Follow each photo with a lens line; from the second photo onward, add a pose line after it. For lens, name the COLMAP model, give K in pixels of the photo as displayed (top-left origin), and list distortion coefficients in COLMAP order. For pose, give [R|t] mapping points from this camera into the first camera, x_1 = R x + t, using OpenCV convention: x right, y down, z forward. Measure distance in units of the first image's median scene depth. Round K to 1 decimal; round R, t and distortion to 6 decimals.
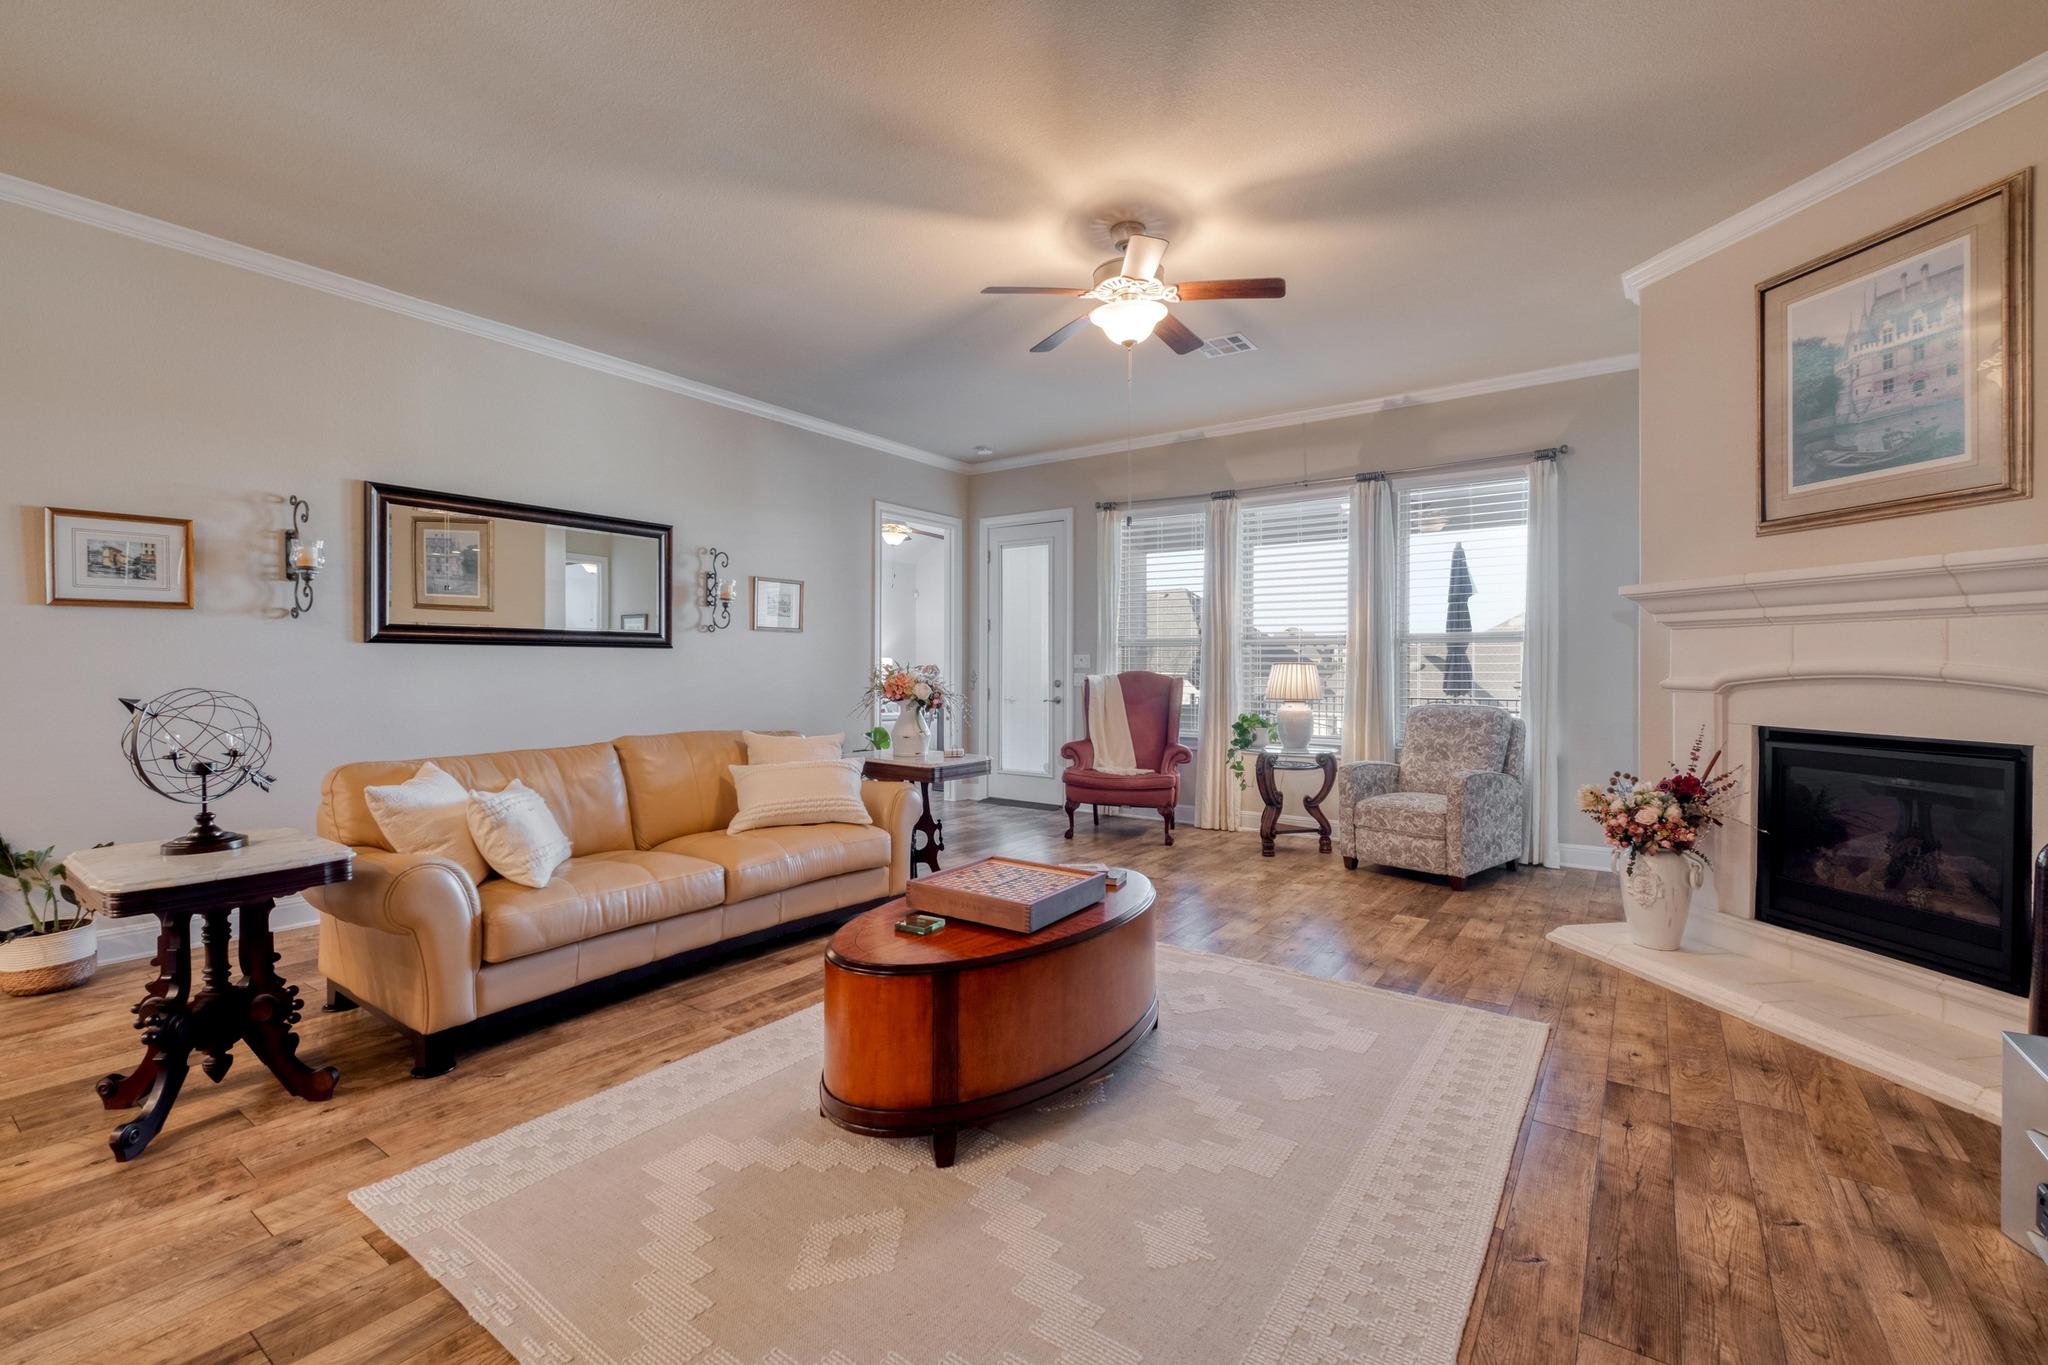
lens RADIAL K [[883.8, 0, 1030.9], [0, 883.8, 669.9], [0, 0, 1]] dist [0.001100, -0.002122]
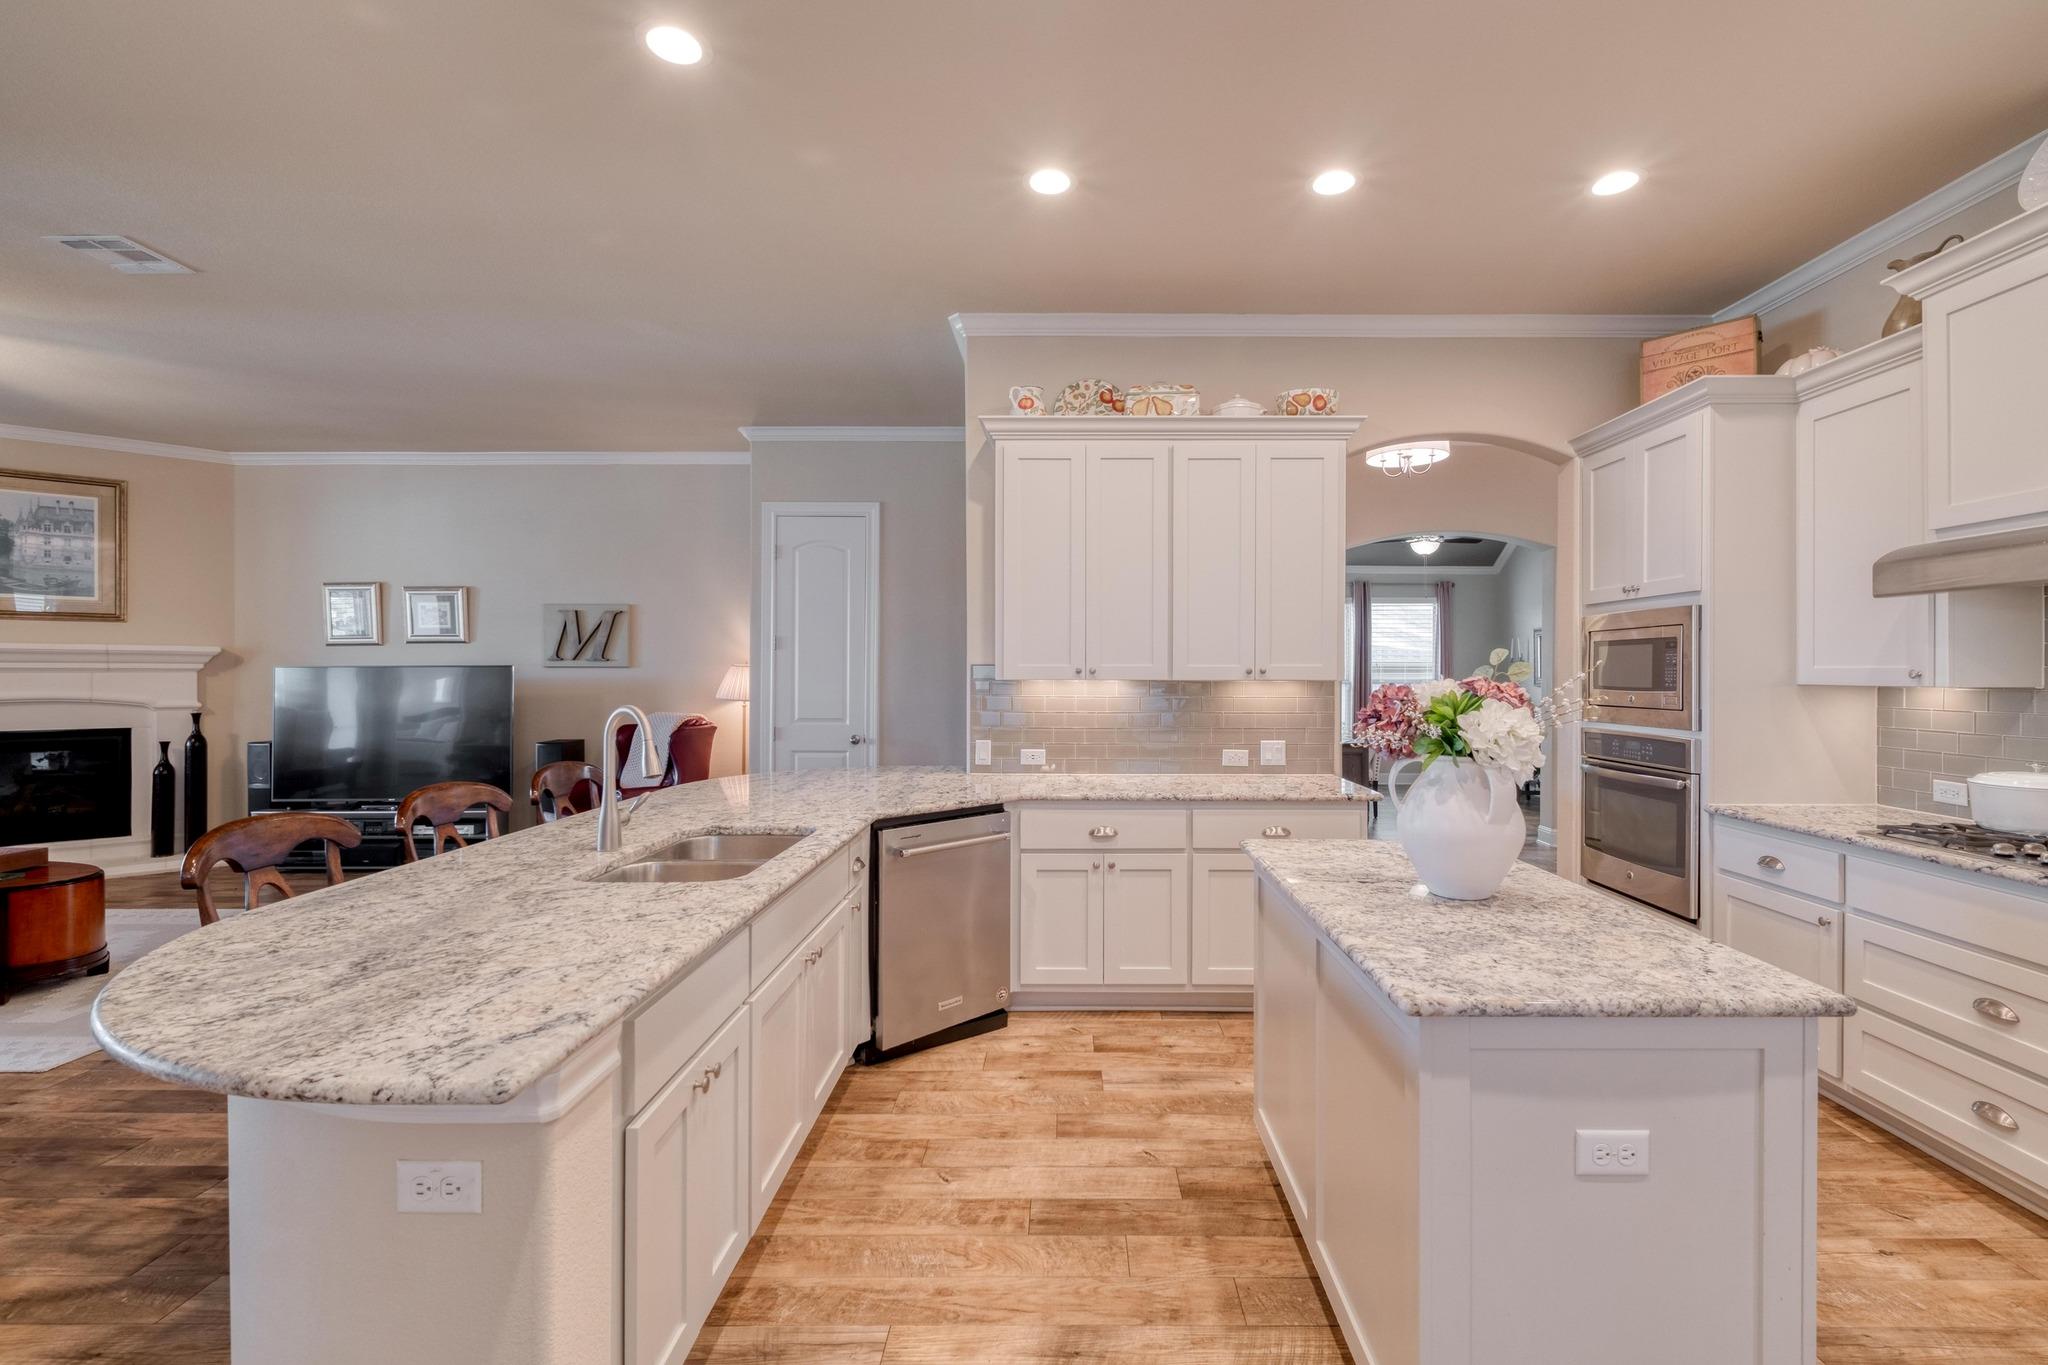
lens RADIAL K [[883.8, 0, 1058.7], [0, 883.8, 676.2], [0, 0, 1]] dist [0.001100, -0.002122]
pose [[-0.573154, -0.007805, 0.819411, -1.714514], [0.000245, 0.999953, 0.009696, -0.057647], [-0.819448, 0.005758, -0.573125, 0.244304]]
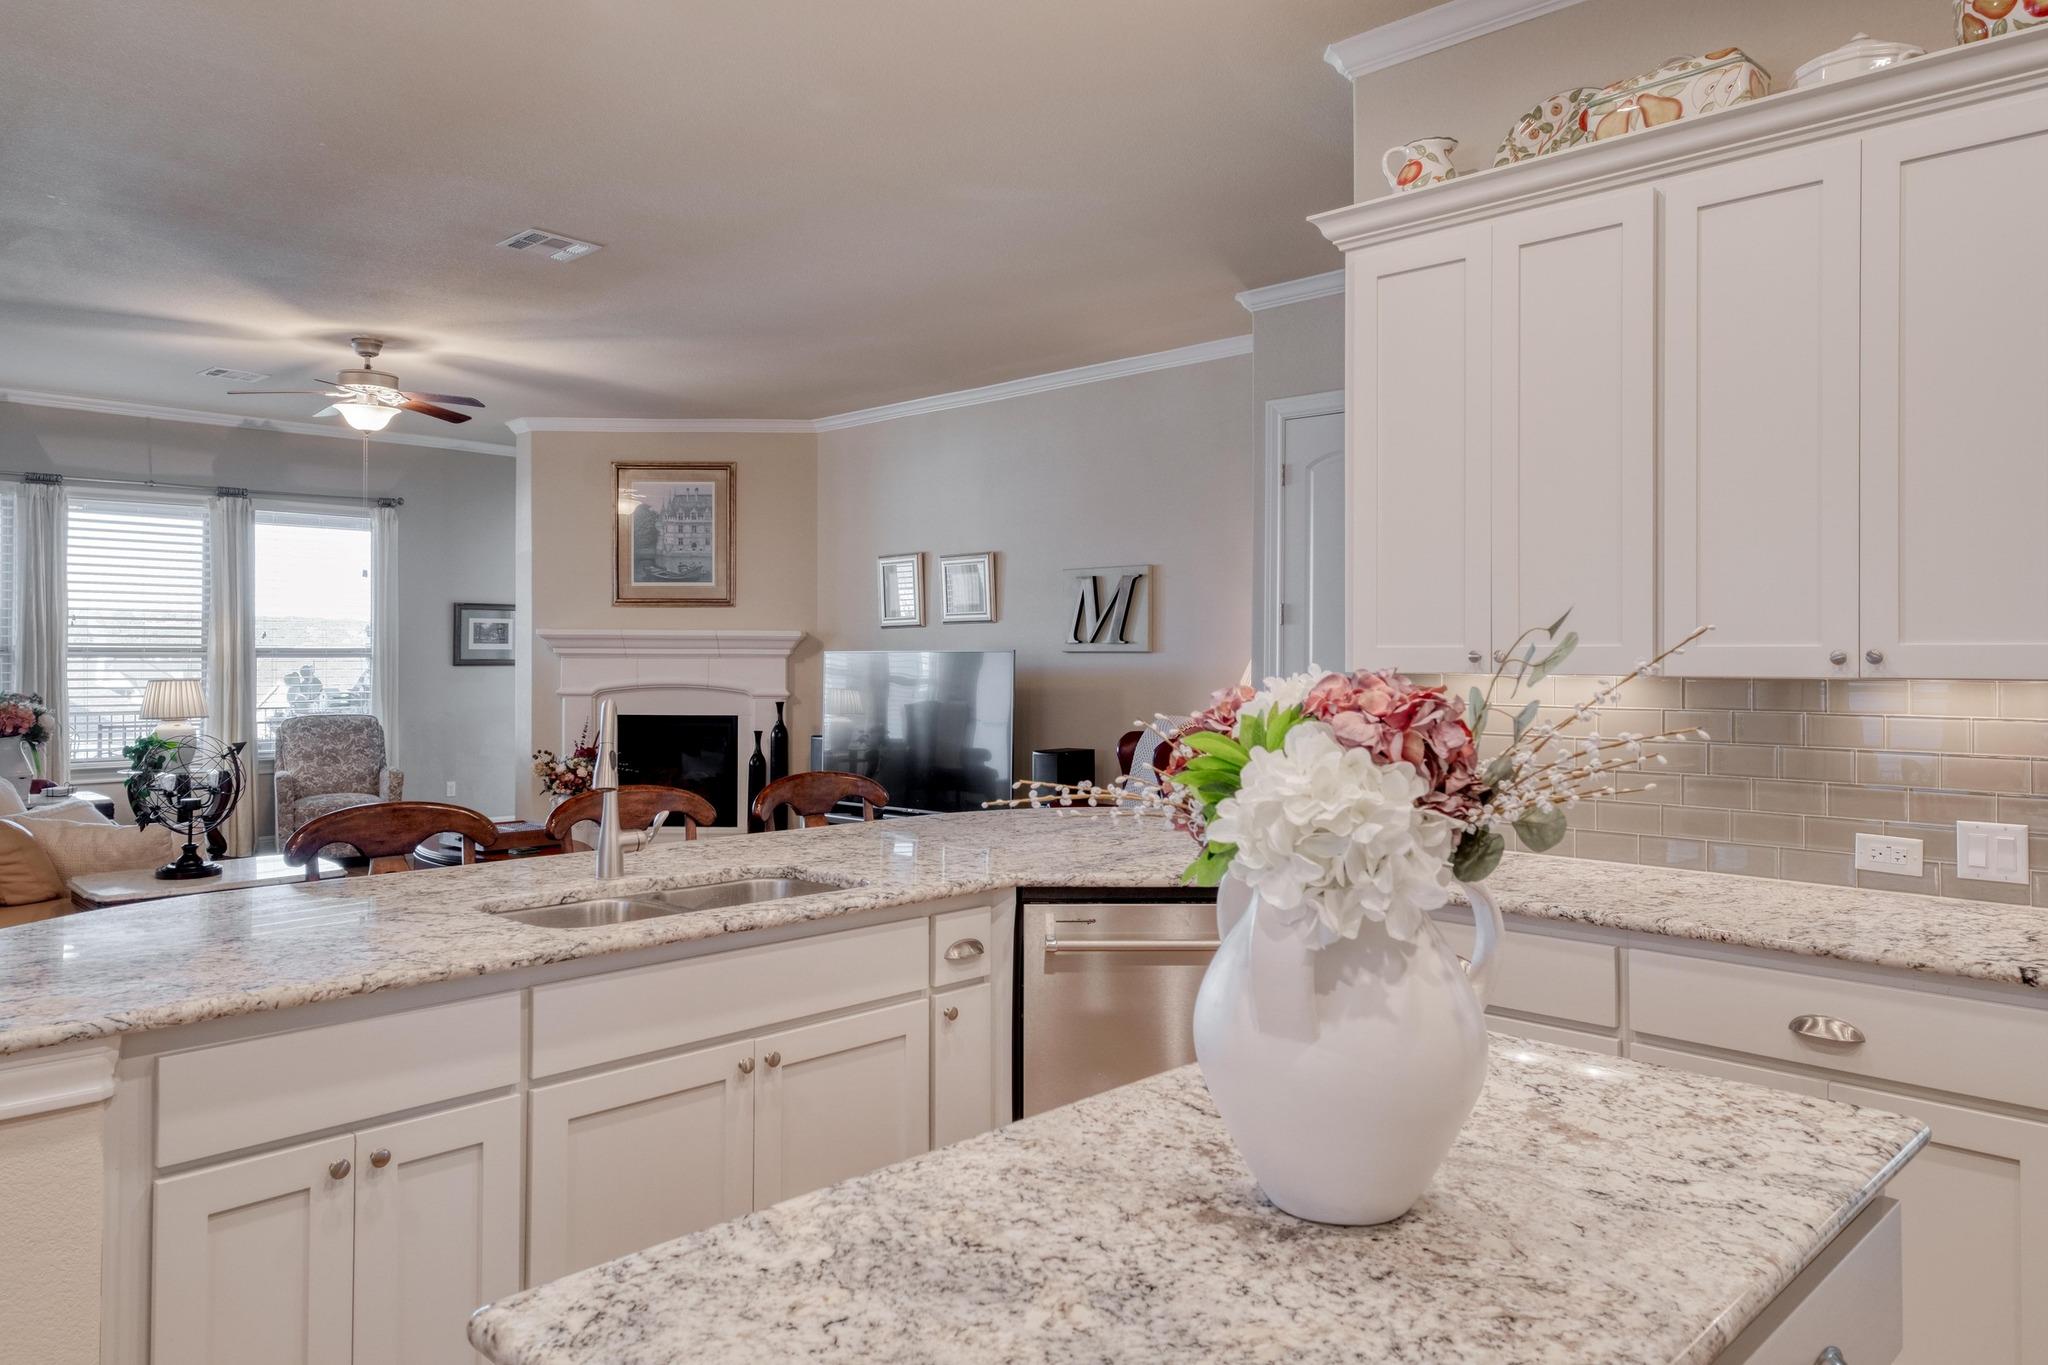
lens RADIAL K [[1378.7, 0, 1042.2], [0, 1378.7, 647.6], [0, 0, 1]] dist [0.026391, 0.003492]
pose [[0.151336, 0.003934, 0.988475, -1.768458], [0.002443, 0.999988, -0.004354, -0.056250], [-0.988479, 0.003074, 0.151324, -0.253103]]
